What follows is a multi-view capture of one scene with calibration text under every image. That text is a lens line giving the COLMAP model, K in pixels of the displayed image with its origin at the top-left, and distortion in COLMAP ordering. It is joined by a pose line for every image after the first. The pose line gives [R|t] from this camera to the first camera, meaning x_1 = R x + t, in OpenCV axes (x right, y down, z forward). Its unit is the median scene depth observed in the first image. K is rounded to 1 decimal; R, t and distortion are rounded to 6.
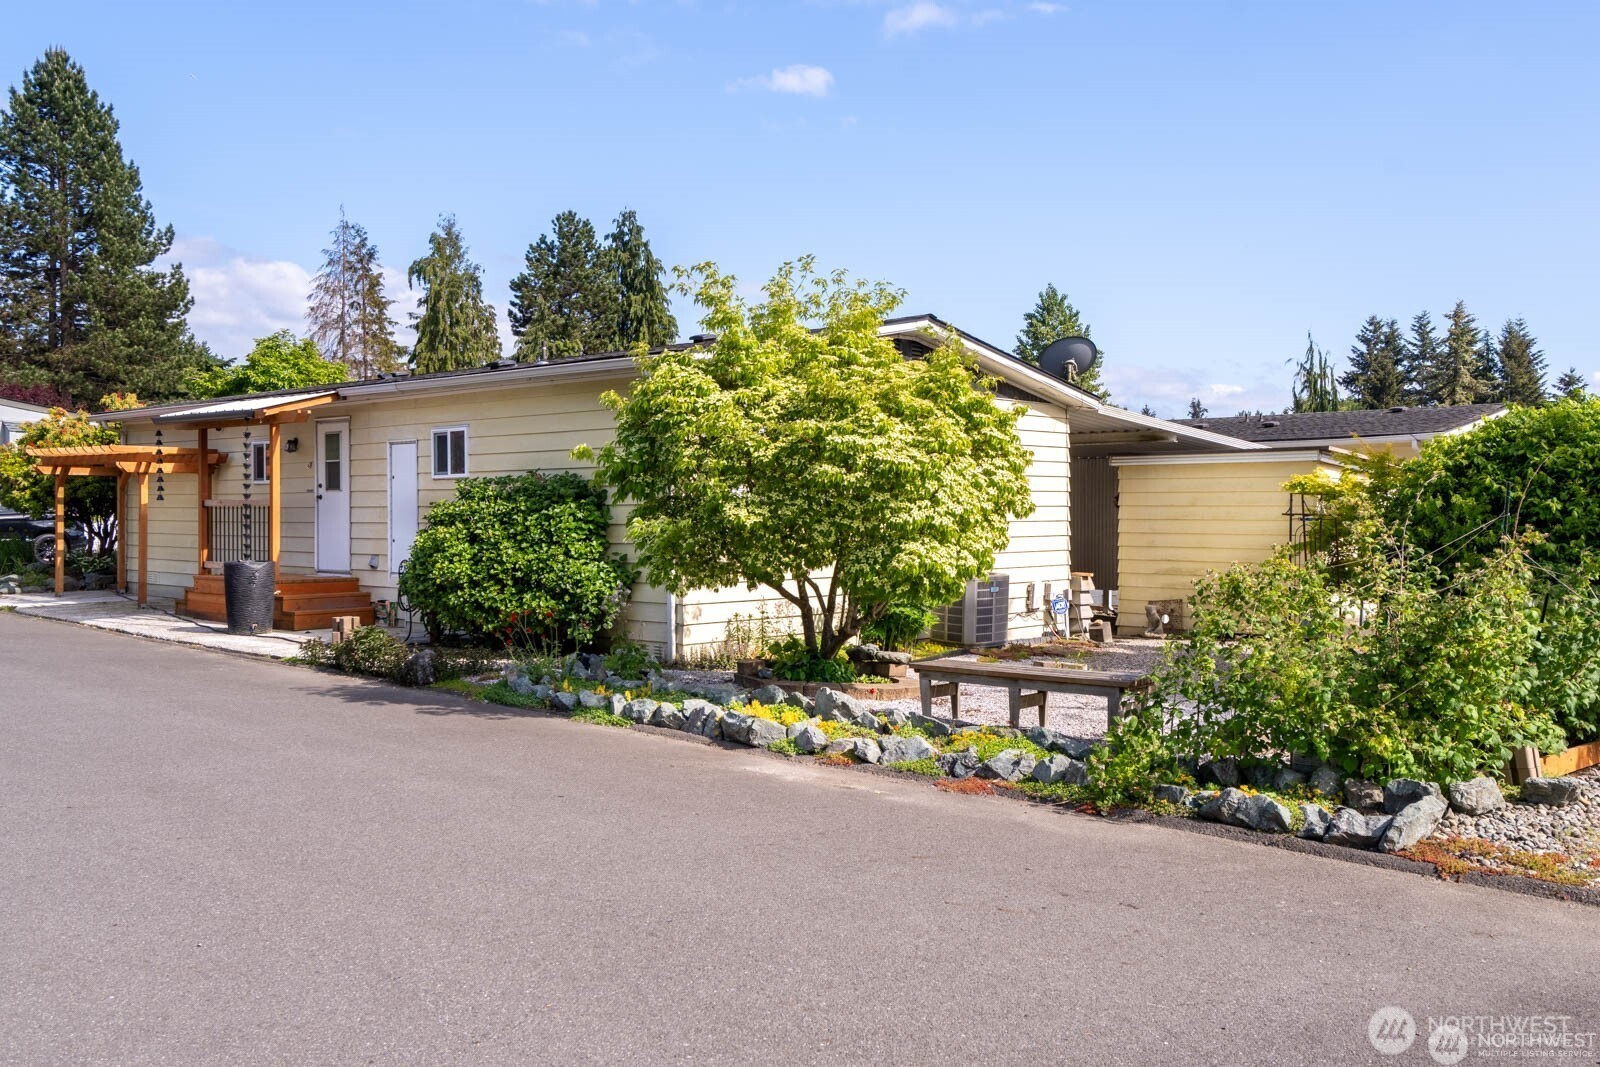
lens RADIAL K [[1243.8, 0, 800.0], [0, 1243.8, 533.5], [0, 0, 1]] dist [0.001674, 0.001423]
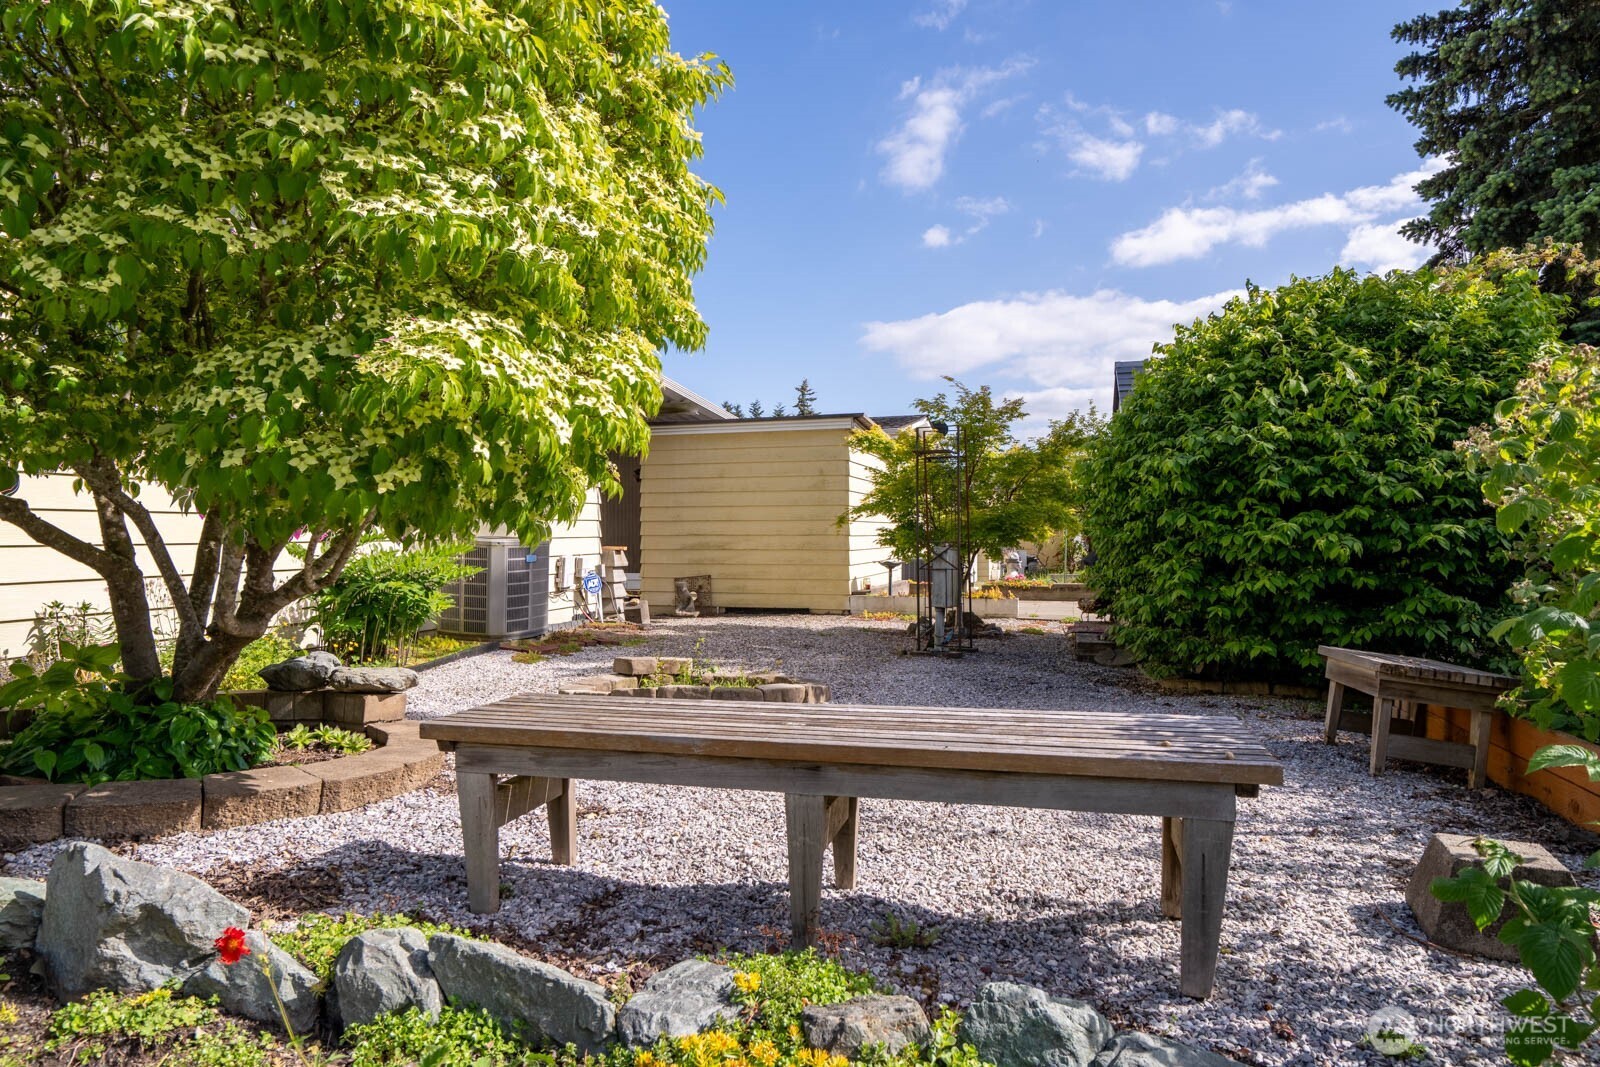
lens RADIAL K [[916.5, 0, 800.0], [0, 916.5, 533.5], [0, 0, 1]] dist [-0.003482, -0.000077]
pose [[0.877394, -0.002816, 0.479762, 0.037207], [0.007770, 0.999935, -0.008340, 0.036478], [-0.479707, 0.011045, 0.877359, 0.457744]]
